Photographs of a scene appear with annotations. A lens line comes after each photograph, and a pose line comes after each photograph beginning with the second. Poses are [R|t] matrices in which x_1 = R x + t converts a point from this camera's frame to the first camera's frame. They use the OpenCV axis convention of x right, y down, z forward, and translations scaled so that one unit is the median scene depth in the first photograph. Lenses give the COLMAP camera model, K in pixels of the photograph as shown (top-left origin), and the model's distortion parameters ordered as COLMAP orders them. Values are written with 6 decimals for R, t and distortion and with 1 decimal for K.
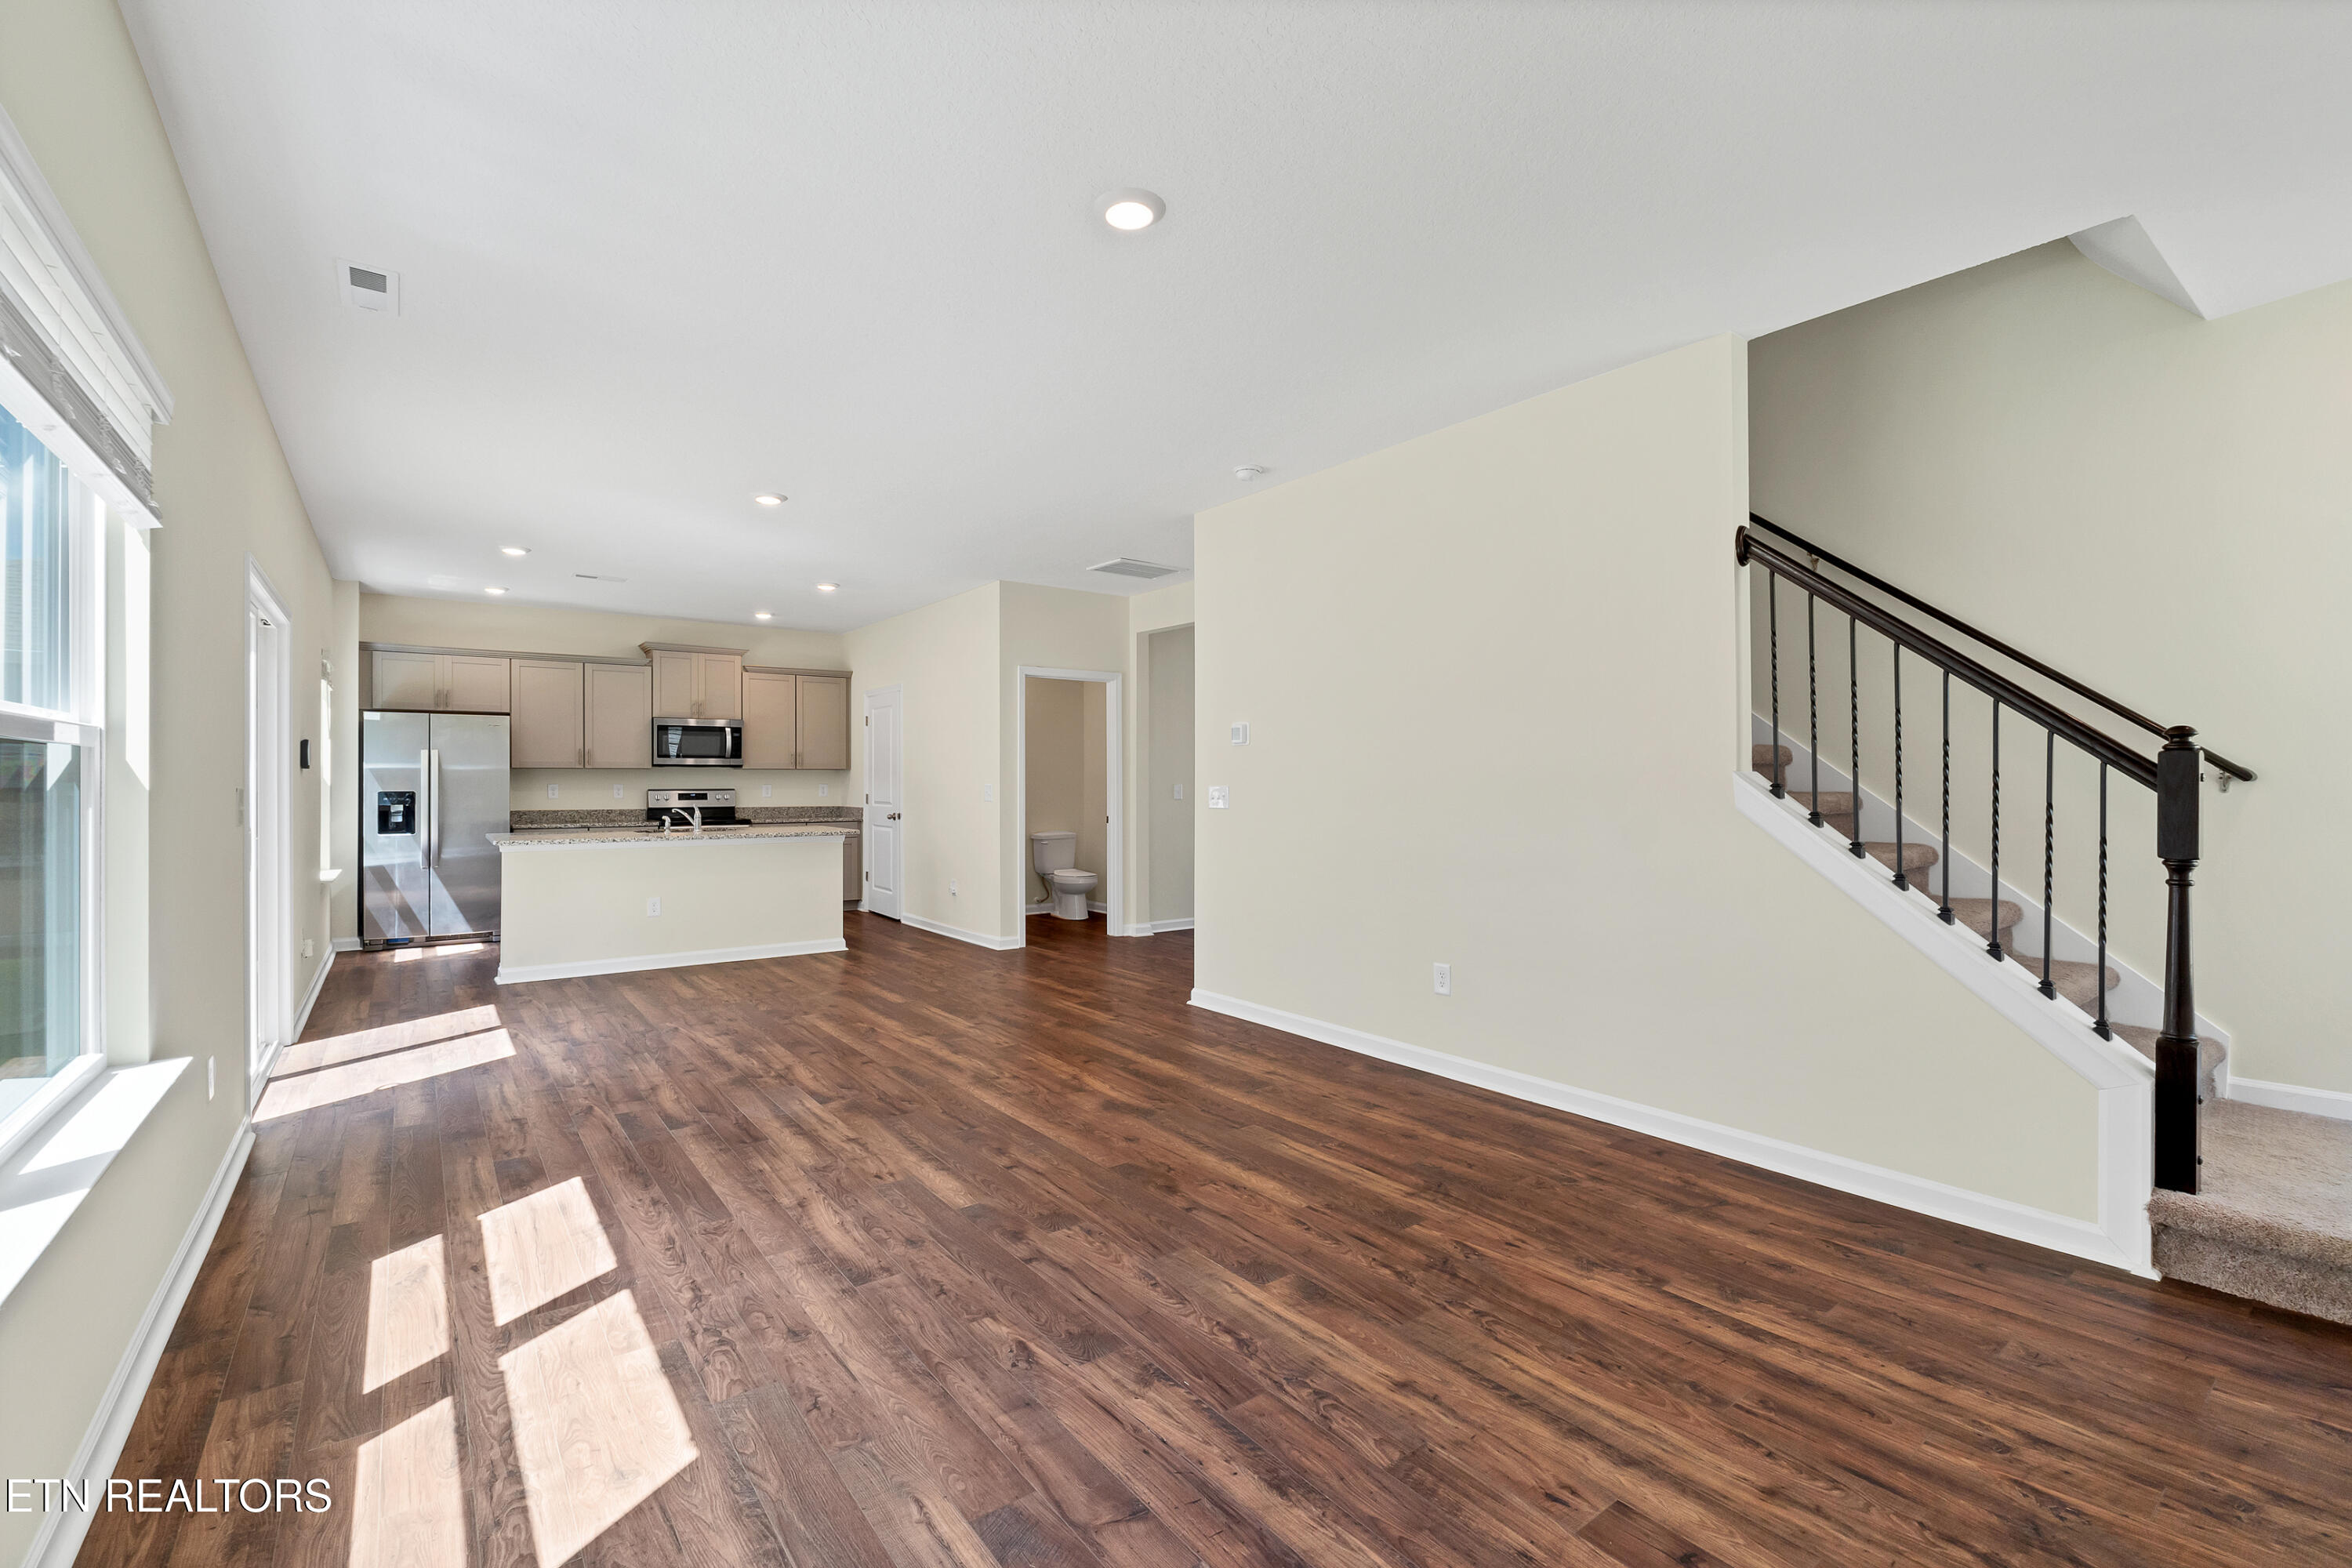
lens RADIAL K [[1026.3, 0, 1176.0], [0, 1026.3, 784.0], [0, 0, 1]] dist [0.000459, -0.000299]
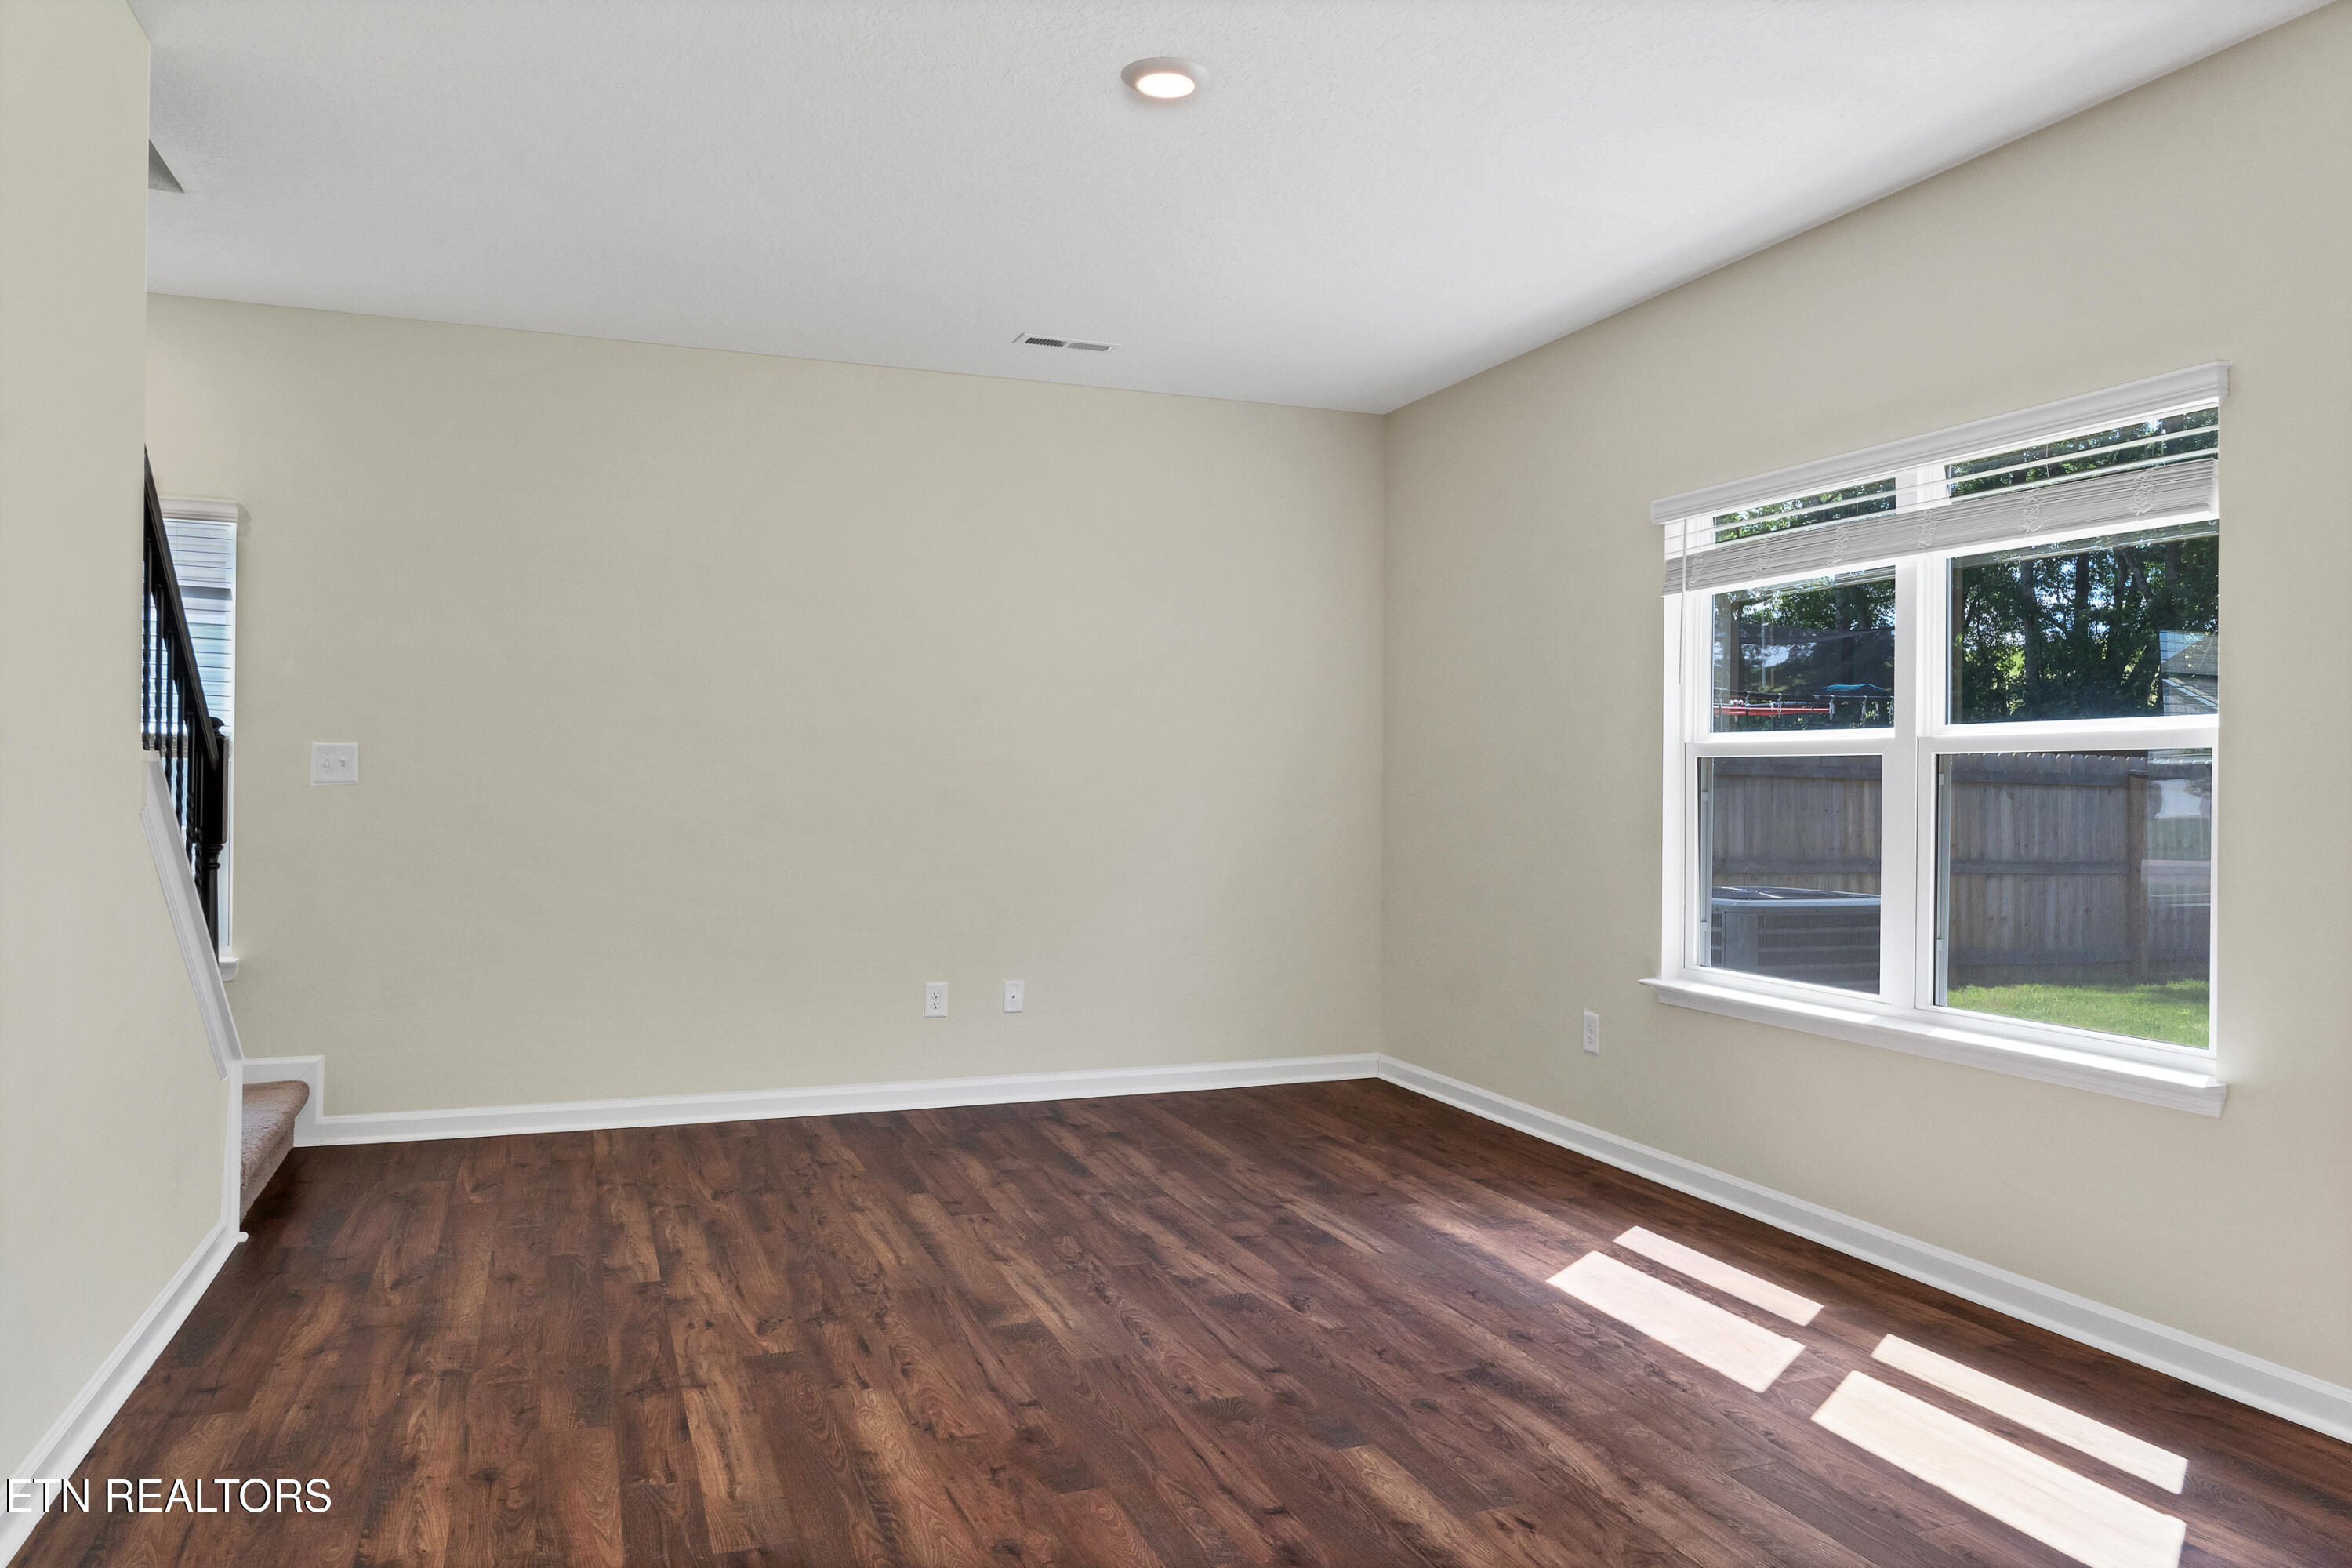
lens RADIAL K [[1628.0, 0, 1176.0], [0, 1628.0, 784.0], [0, 0, 1]] dist [-0.001167, -0.000696]
pose [[-0.957686, -0.006866, 0.287735, -0.436726], [-0.006267, 0.999976, 0.003003, 0.002430], [-0.287748, 0.001073, -0.957705, 2.270556]]
